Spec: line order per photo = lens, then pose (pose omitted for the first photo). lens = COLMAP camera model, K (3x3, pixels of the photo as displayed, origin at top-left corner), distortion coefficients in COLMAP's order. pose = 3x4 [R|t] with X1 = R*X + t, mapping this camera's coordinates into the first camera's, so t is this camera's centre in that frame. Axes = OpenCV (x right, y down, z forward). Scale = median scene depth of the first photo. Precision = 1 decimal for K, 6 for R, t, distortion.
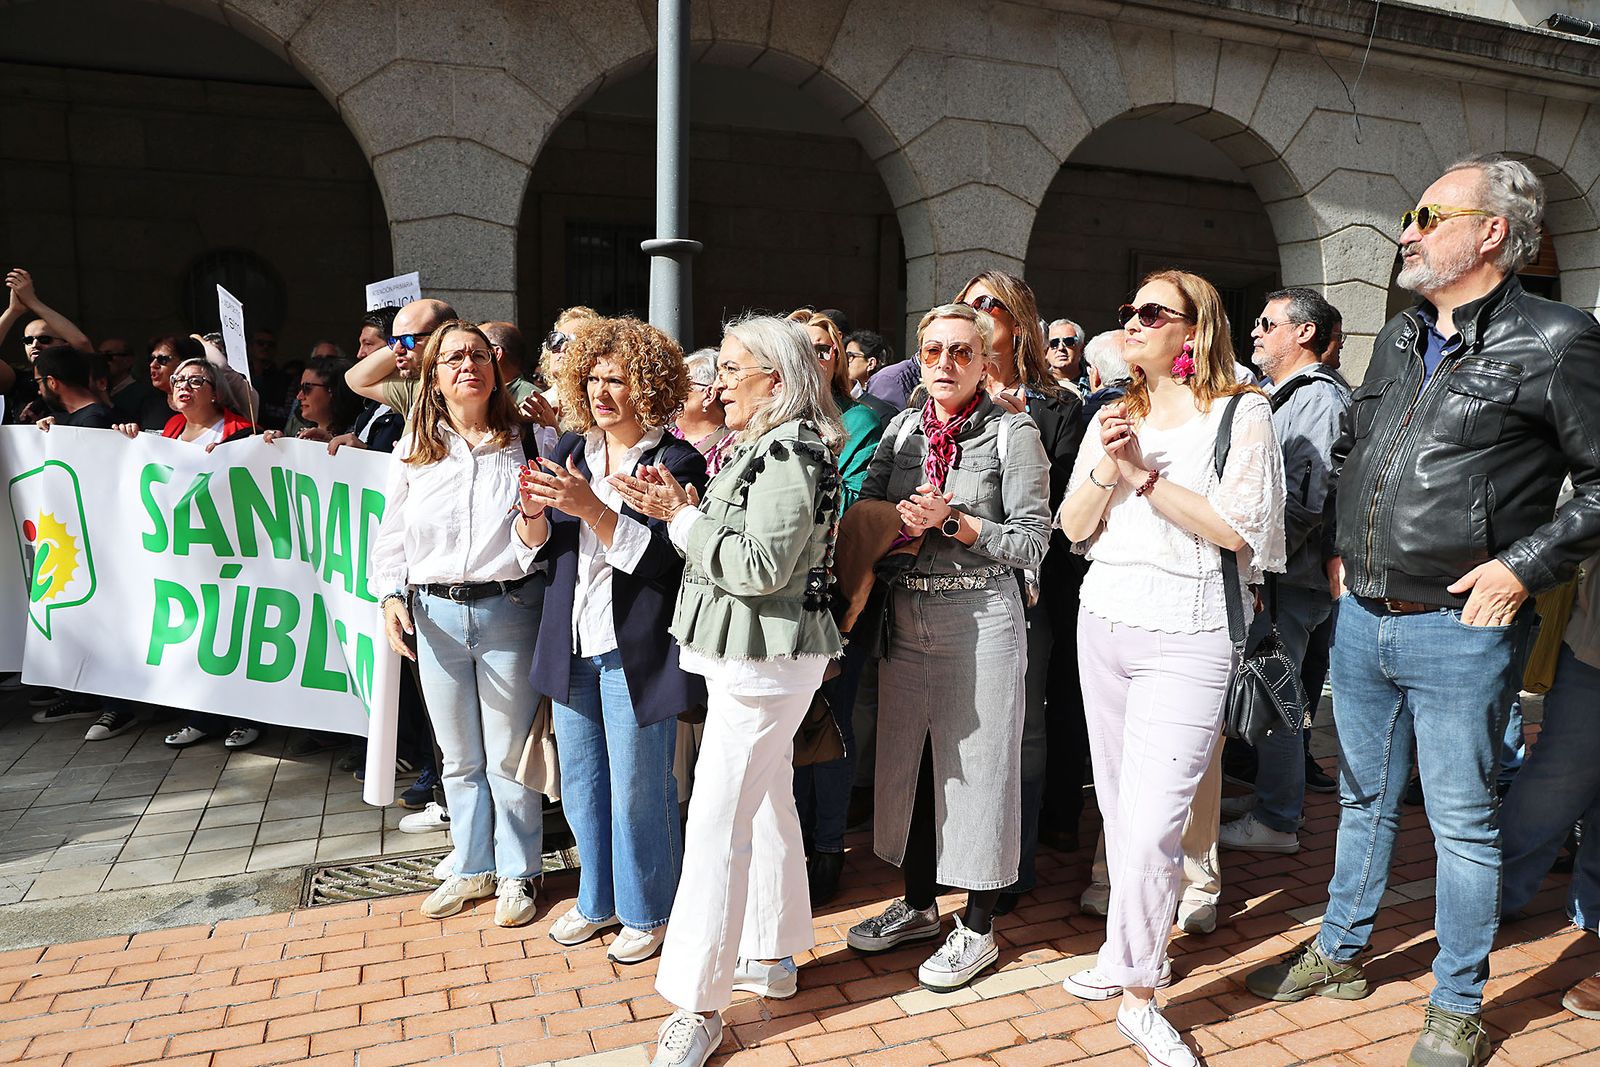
lens RADIAL K [[1103.7, 0, 800.0], [0, 1103.7, 533.5], [0, 0, 1]] dist [-0.088761, 0.065135]
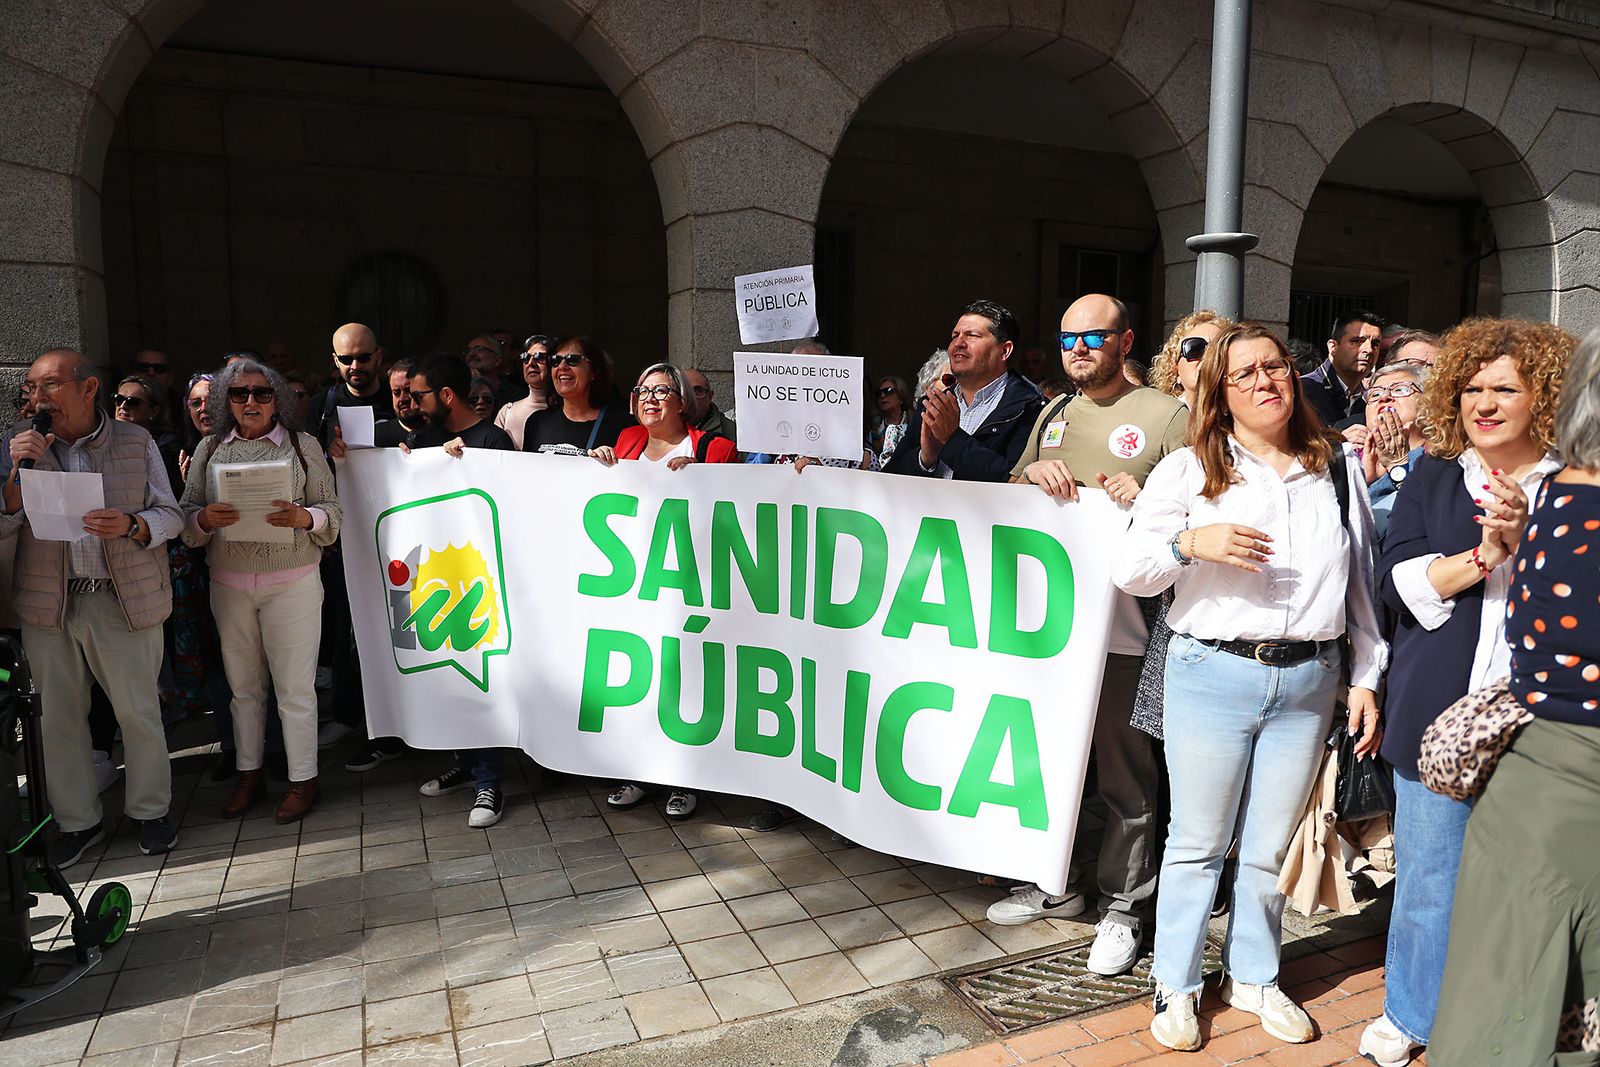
lens RADIAL K [[1103.7, 0, 800.0], [0, 1103.7, 533.5], [0, 0, 1]] dist [-0.088761, 0.065135]
pose [[0.998711, -0.014057, 0.048776, -0.298066], [0.014669, 0.999818, -0.012221, -0.011224], [-0.048596, 0.012920, 0.998735, 0.085365]]
